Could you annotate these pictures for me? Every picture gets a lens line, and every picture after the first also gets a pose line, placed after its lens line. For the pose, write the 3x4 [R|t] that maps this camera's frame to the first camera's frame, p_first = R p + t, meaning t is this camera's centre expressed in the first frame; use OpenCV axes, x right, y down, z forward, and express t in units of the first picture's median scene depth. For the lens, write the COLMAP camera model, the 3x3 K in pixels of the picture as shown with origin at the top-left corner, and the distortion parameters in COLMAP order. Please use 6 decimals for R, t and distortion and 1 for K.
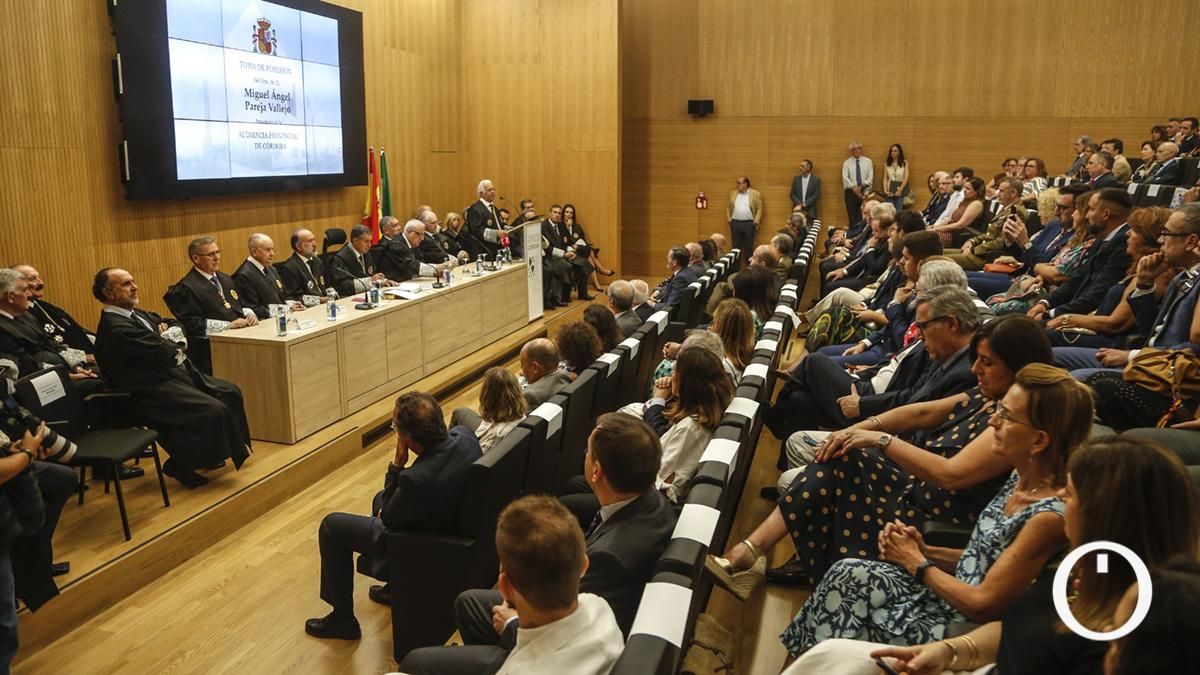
lens RADIAL K [[850.8, 0, 578.5], [0, 850.8, 322.1], [0, 0, 1]] dist [-0.077676, 0.024708]
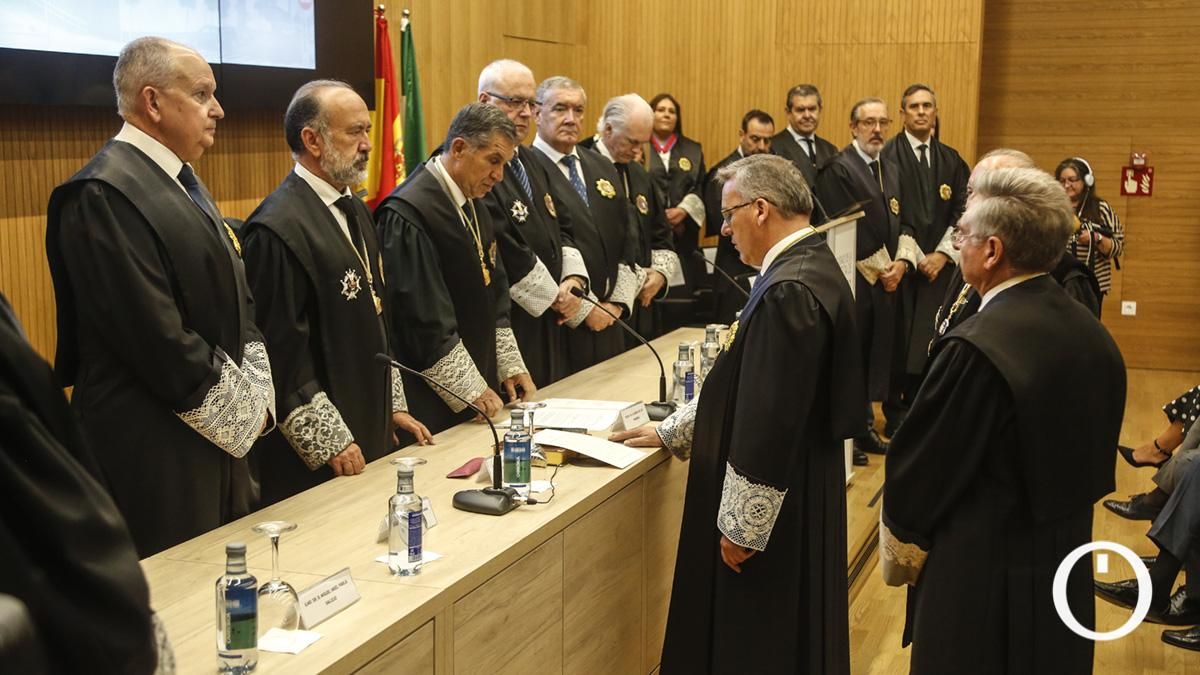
lens RADIAL K [[1678.6, 0, 592.8], [0, 1678.6, 335.5], [0, 0, 1]] dist [0.144725, 0.000000]
pose [[0.999700, 0.012802, -0.020881, -0.114614], [-0.013982, 0.998252, -0.057419, -0.022920], [0.020110, 0.057693, 0.998132, 0.243173]]
